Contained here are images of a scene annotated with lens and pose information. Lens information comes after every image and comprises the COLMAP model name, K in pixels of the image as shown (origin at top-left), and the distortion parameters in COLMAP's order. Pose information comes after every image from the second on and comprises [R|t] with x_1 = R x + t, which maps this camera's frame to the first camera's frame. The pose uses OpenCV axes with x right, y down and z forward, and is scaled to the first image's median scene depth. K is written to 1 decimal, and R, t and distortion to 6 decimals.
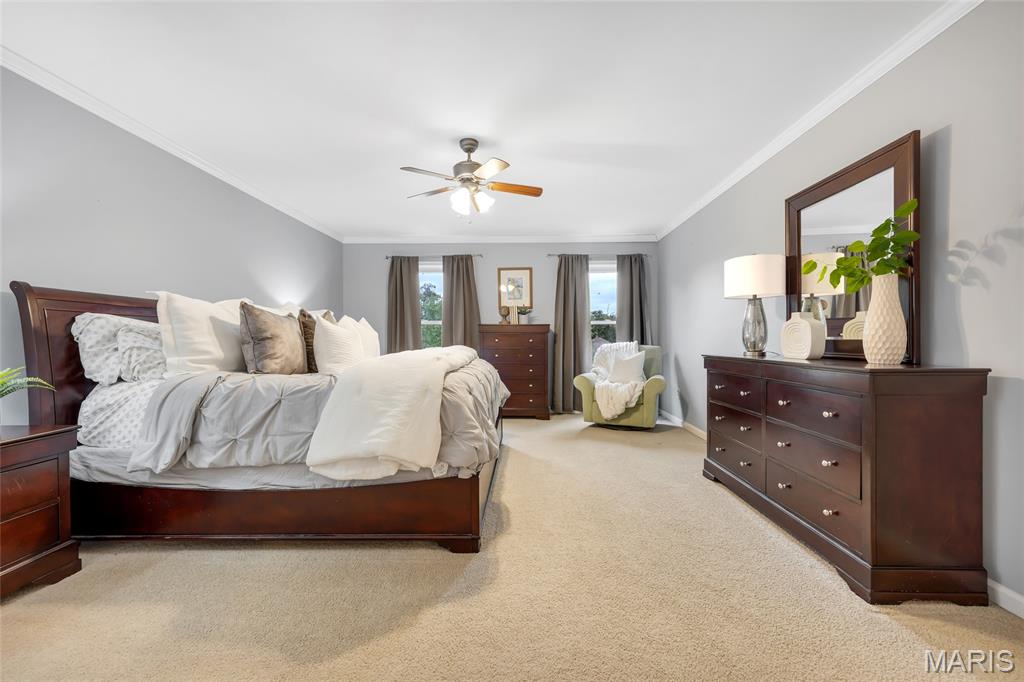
lens RADIAL K [[423.1, 0, 513.2], [0, 423.1, 344.3], [0, 0, 1]] dist [0.005575, -0.000064]
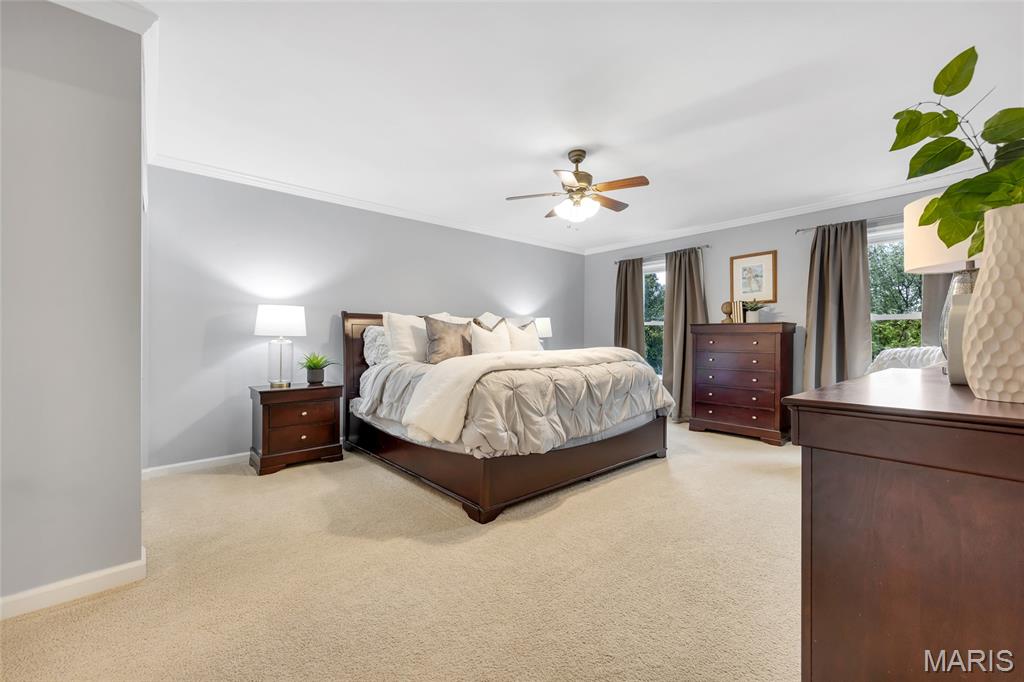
lens RADIAL K [[423.1, 0, 506.0], [0, 423.1, 338.7], [0, 0, 1]] dist [0.005575, -0.000064]
pose [[0.652926, 0.002315, -0.757419, 0.577291], [-0.012558, 0.999891, -0.007769, -0.007915], [0.757318, 0.014584, 0.652883, 0.191249]]
